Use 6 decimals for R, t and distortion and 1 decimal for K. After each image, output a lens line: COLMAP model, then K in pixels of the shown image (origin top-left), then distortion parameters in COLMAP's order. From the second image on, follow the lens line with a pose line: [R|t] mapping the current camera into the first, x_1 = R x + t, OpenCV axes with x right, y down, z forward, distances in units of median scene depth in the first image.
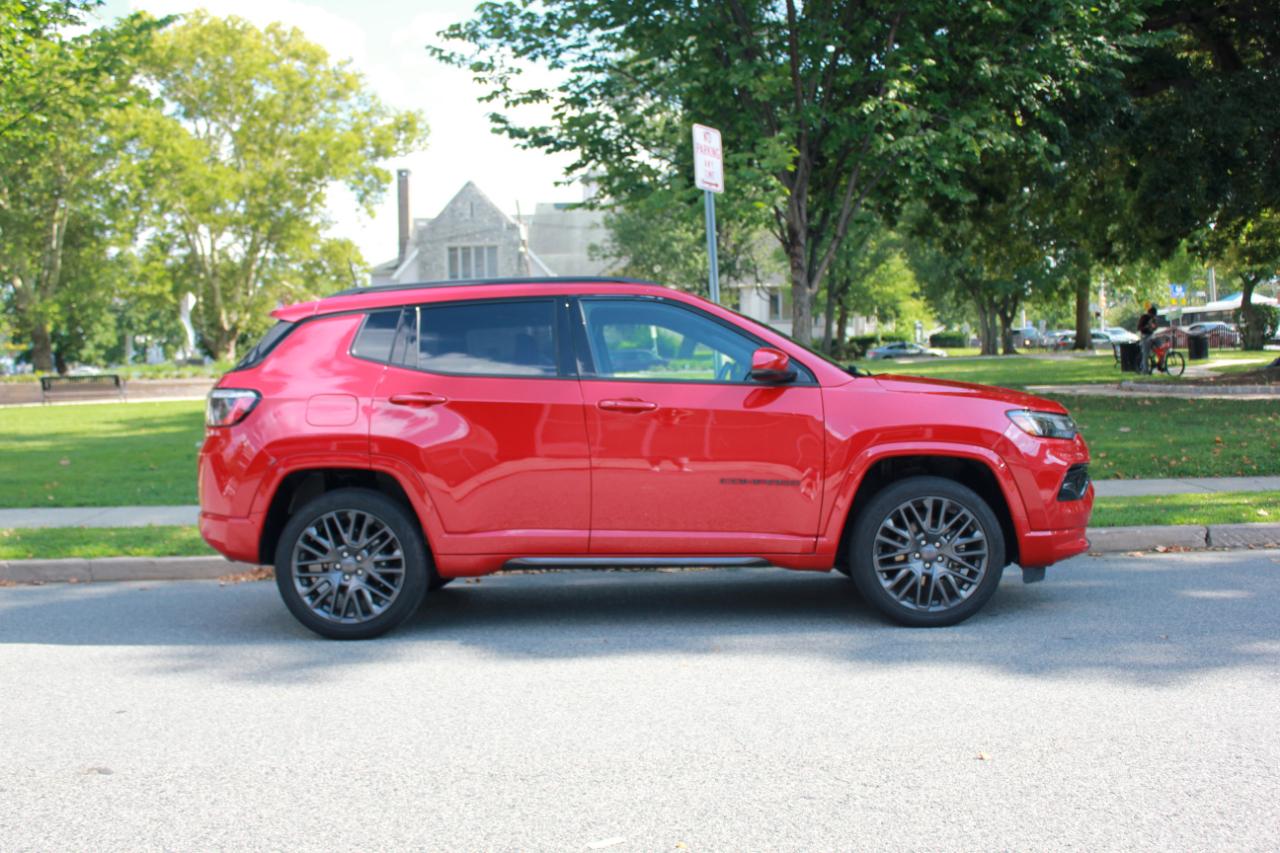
lens RADIAL K [[1369.0, 0, 636.0], [0, 1369.0, 423.9], [0, 0, 1]] dist [-0.078981, 0.000000]
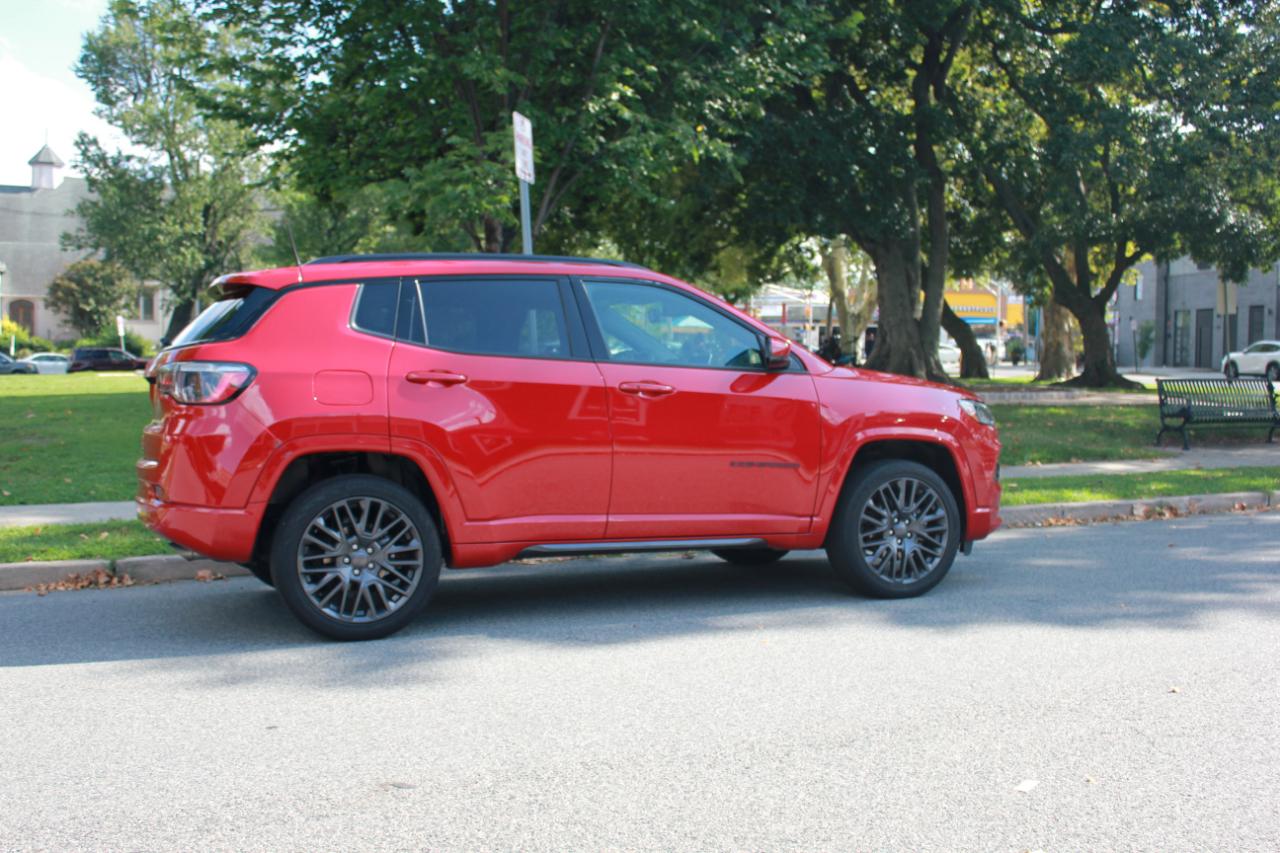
lens RADIAL K [[1369.0, 0, 637.1], [0, 1369.0, 463.1], [0, 0, 1]] dist [-0.078981, 0.000000]
pose [[0.915283, -0.003098, 0.402800, -0.313361], [-0.006176, 0.999745, 0.021722, 0.014564], [-0.402765, -0.022370, 0.915030, 0.070143]]
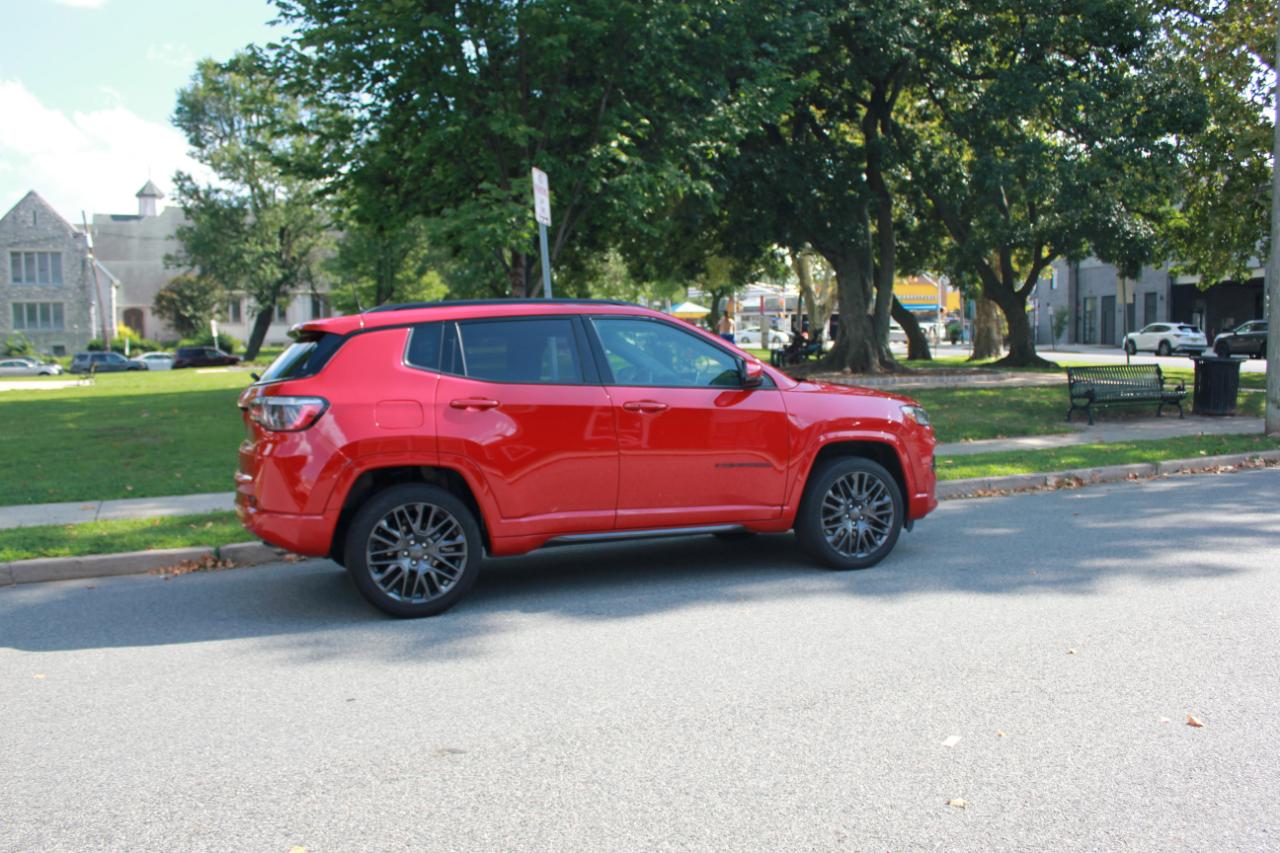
lens RADIAL K [[1136.4, 0, 638.0], [0, 1136.4, 465.1], [0, 0, 1]] dist [-0.140696, 0.107556]
pose [[0.916739, -0.035747, 0.397884, -0.316087], [0.015390, 0.998409, 0.054241, -0.012153], [-0.399190, -0.043601, 0.915831, 0.056533]]
